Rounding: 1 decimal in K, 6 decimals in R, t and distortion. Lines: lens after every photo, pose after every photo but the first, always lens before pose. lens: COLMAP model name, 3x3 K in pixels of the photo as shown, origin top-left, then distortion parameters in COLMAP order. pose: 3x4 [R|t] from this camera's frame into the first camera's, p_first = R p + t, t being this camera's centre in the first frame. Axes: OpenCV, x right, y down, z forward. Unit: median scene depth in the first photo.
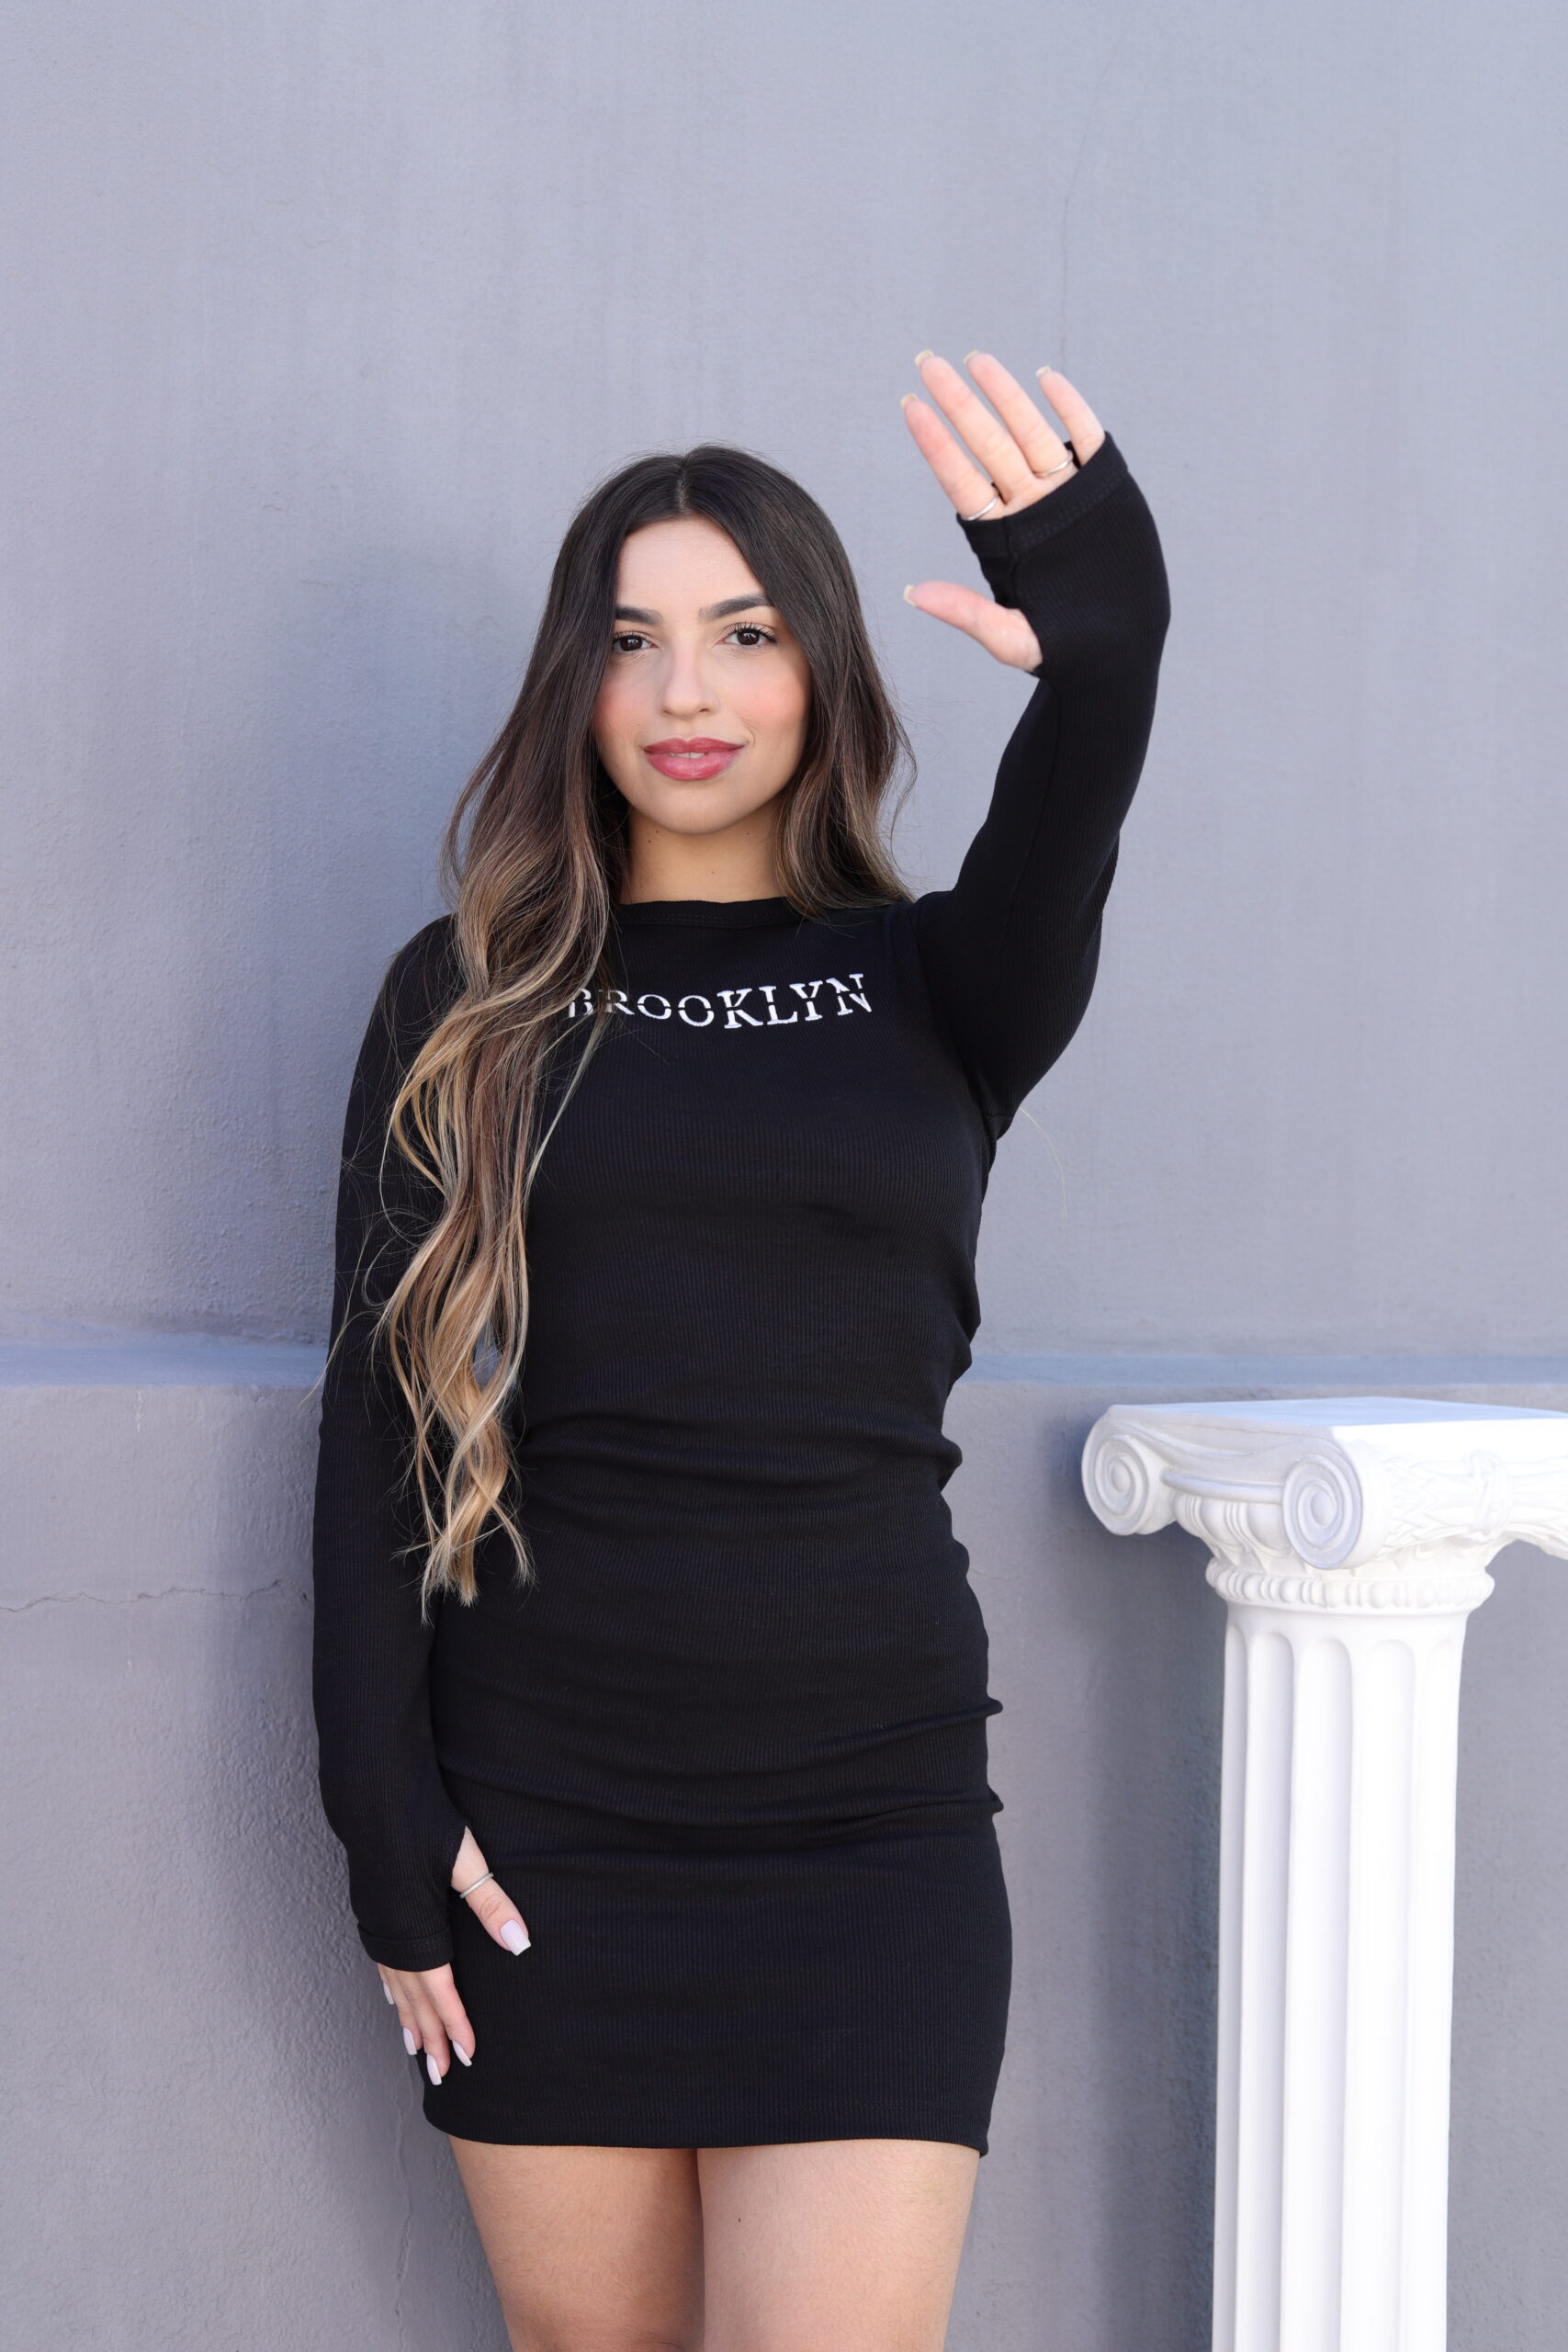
lens RADIAL K [[3444.0, 0, 778.1], [0, 3444.0, 1179.7], [0, 0, 1]] dist [-0.127126, 0.000000]
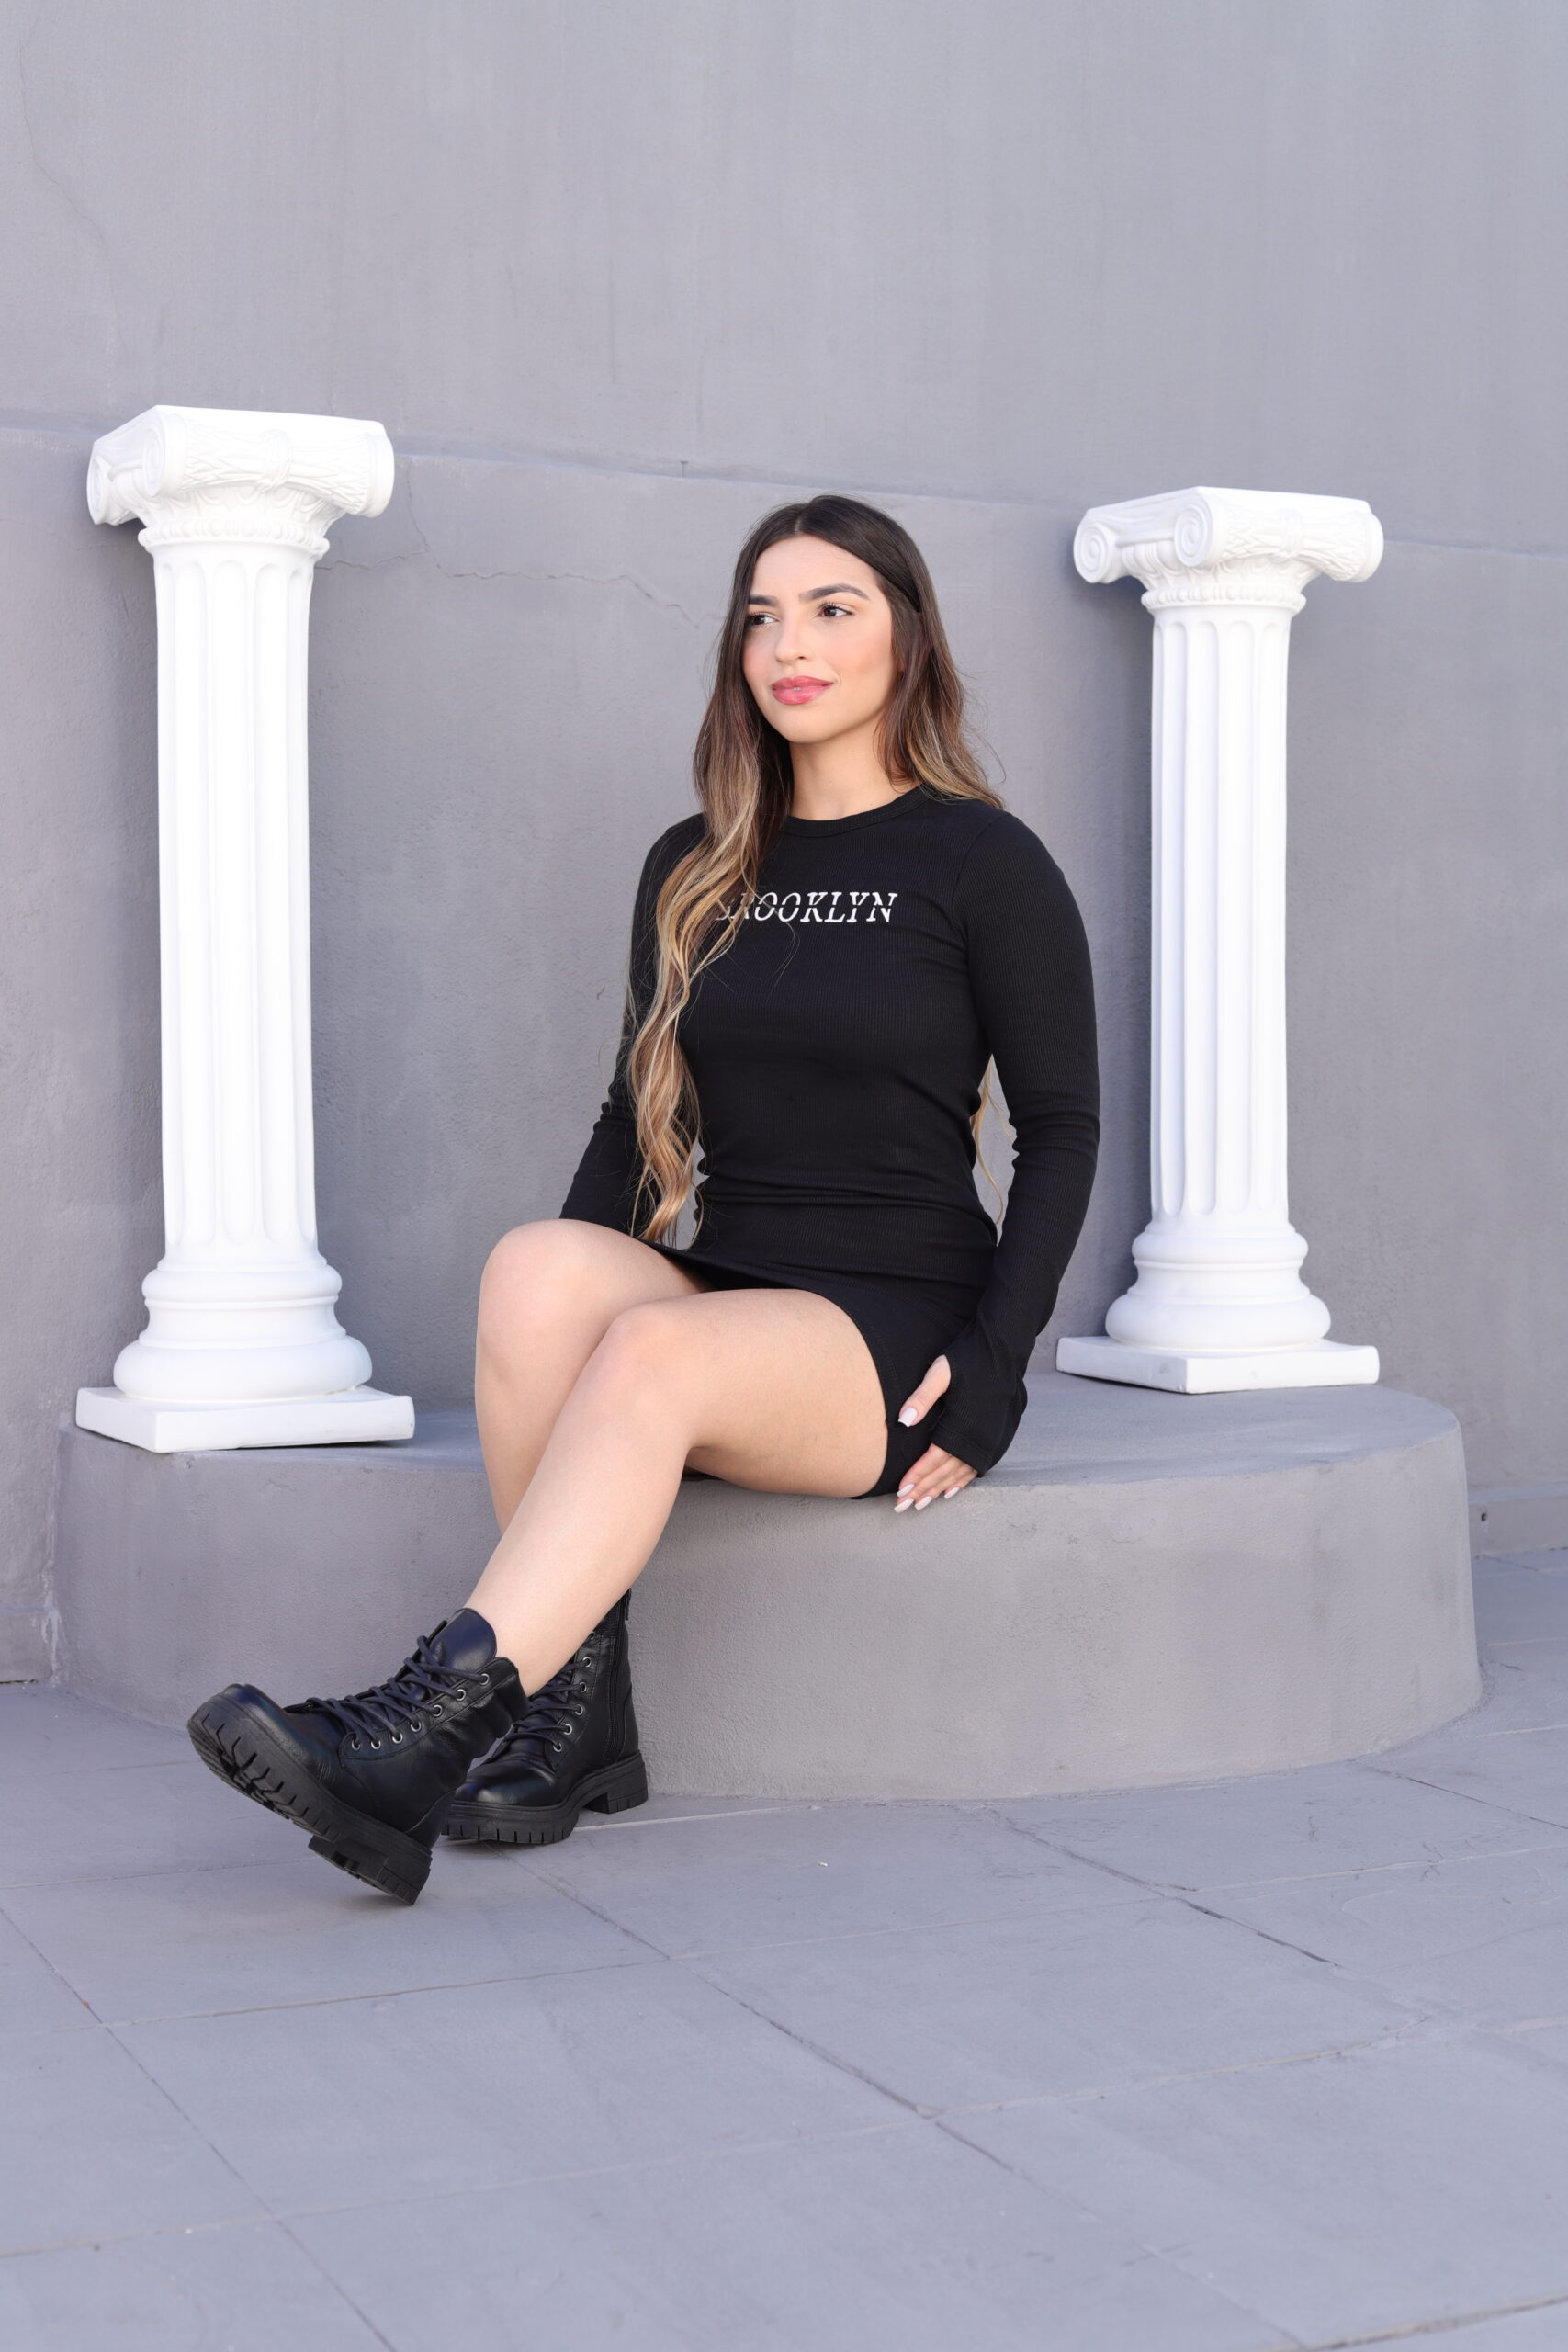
lens RADIAL K [[3444.0, 0, 786.1], [0, 3444.0, 1174.7], [0, 0, 1]] dist [-0.127126, 0.000000]
pose [[0.997683, -0.009460, -0.067373, 0.059772], [0.014291, 0.997331, 0.071596, 0.287410], [0.066516, -0.072393, 0.995156, -0.800885]]
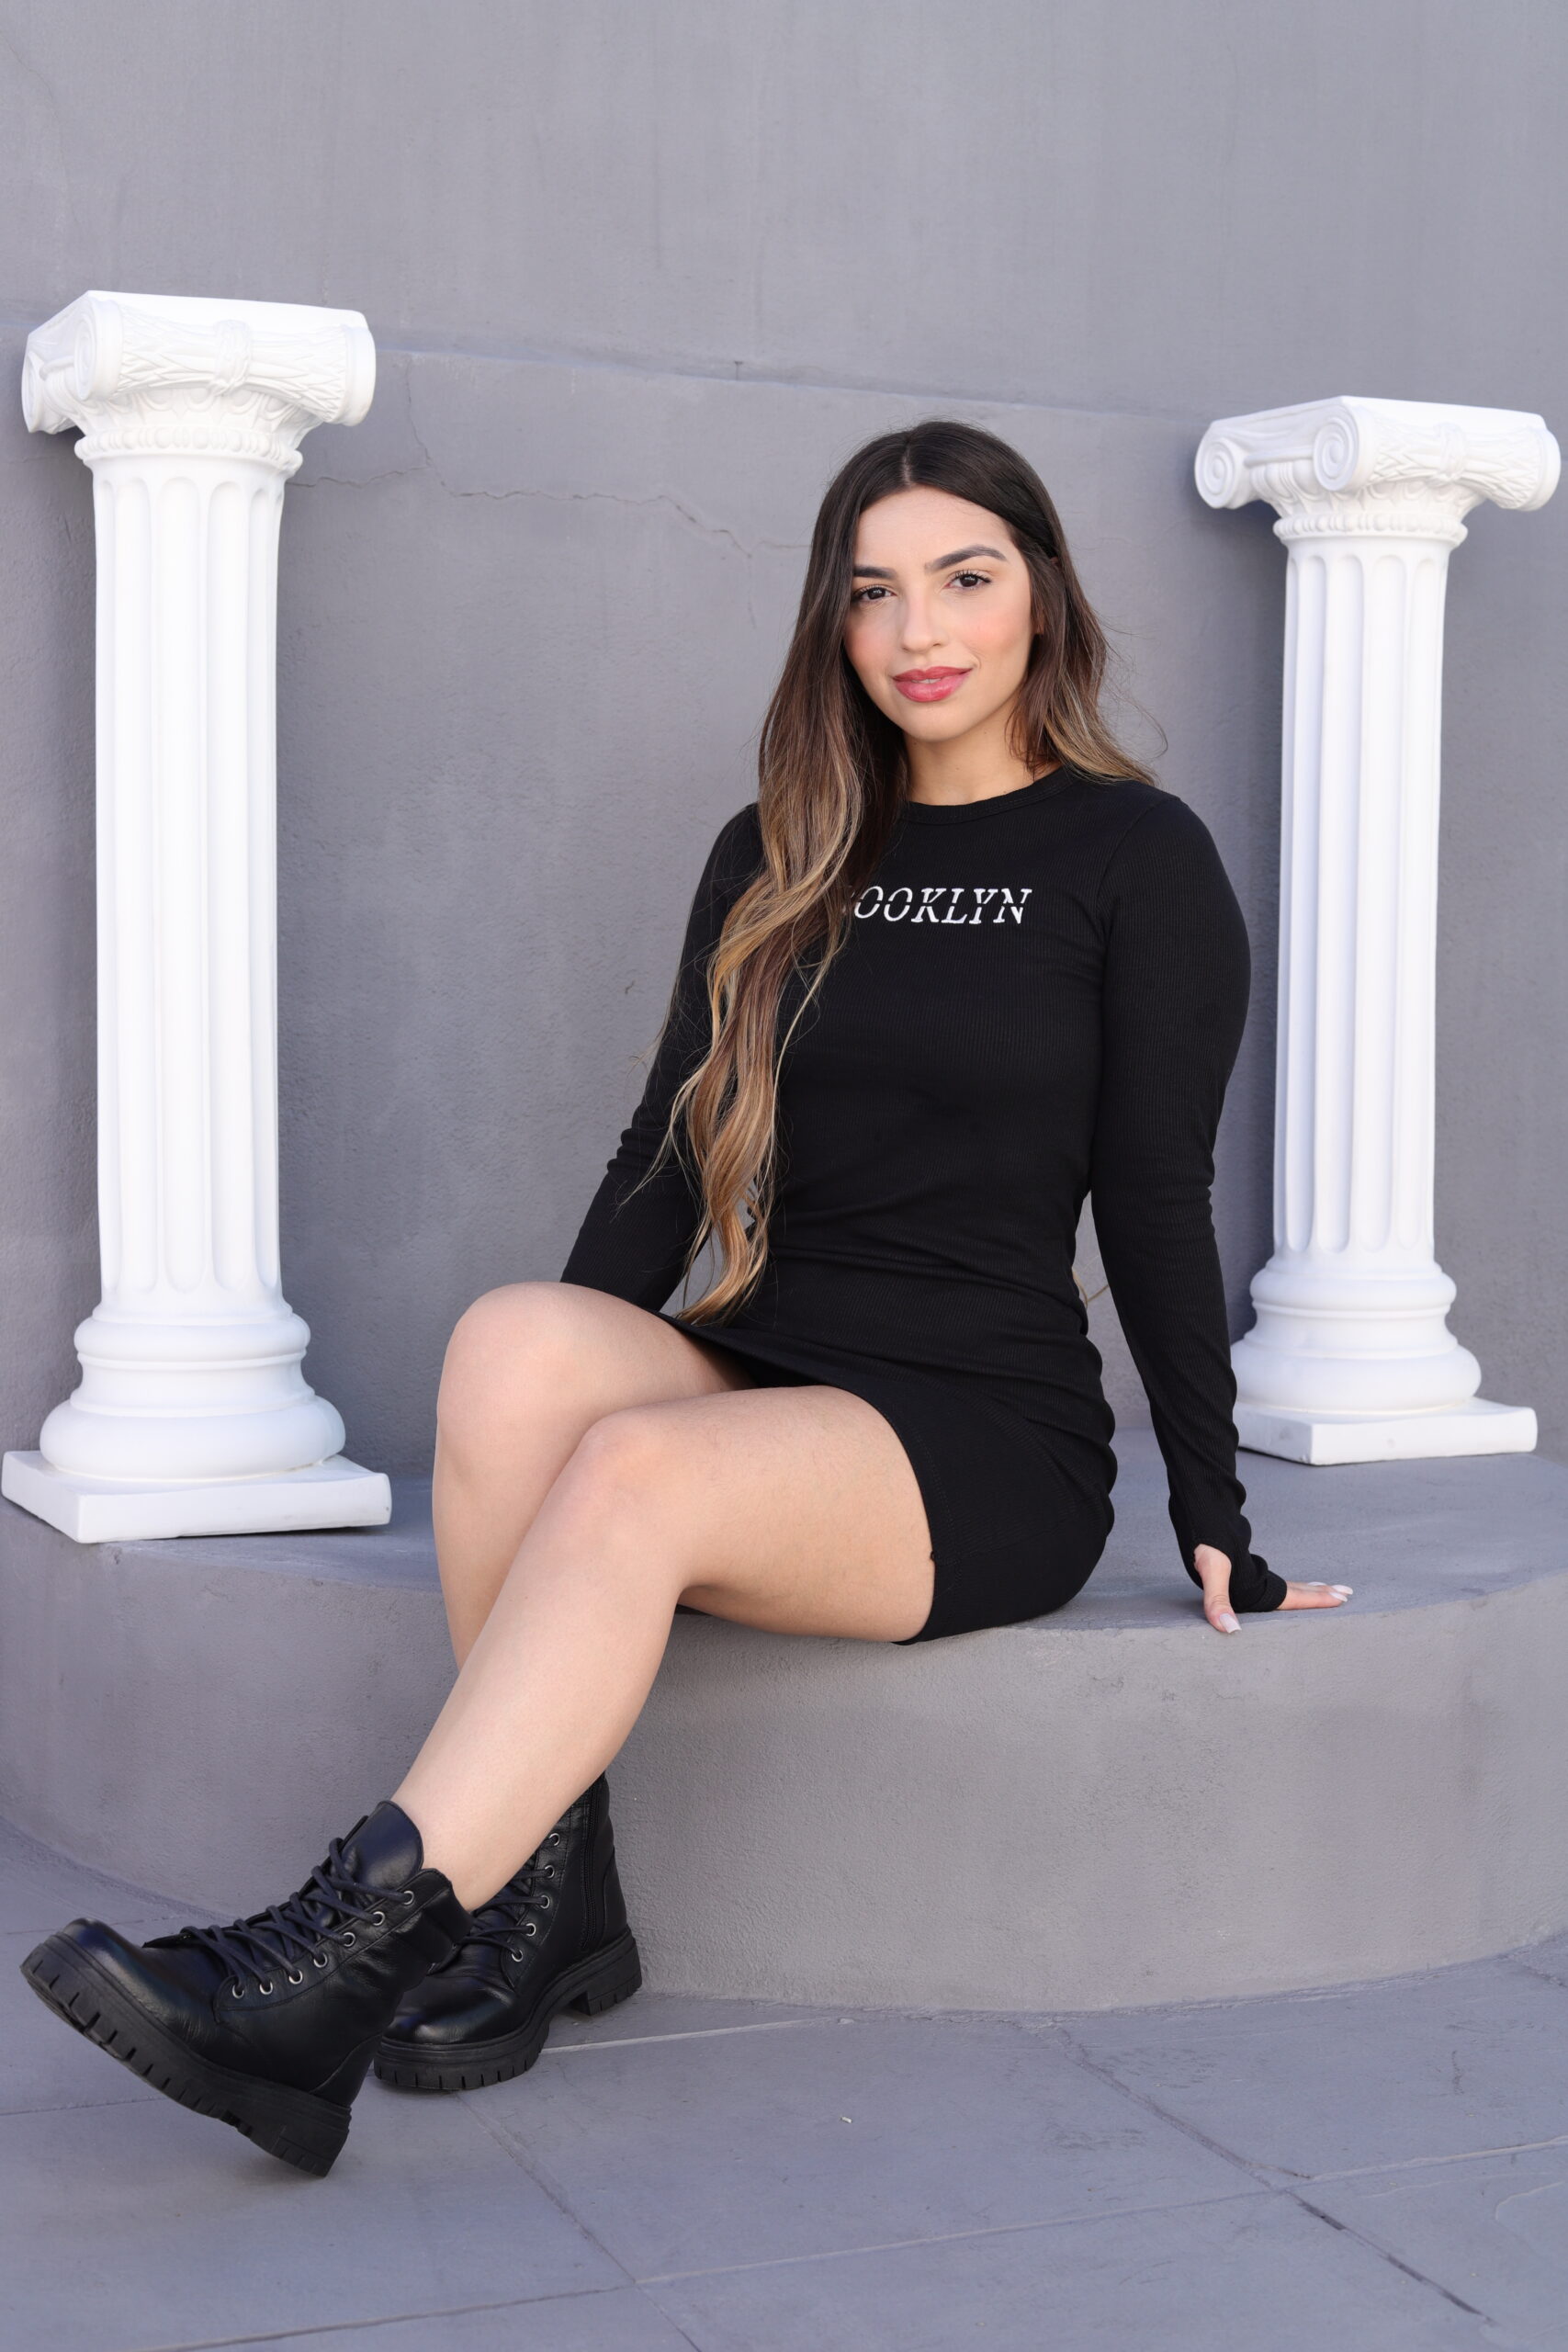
lens RADIAL K [[3444.0, 0, 784.1], [0, 3444.0, 1176.6], [0, 0, 1]] dist [-0.127126, 0.000000]
pose [[0.994551, 0.006685, -0.104039, 0.070736], [0.003646, 0.995100, 0.098801, 0.254388], [0.104190, -0.098642, 0.989654, -0.541204]]
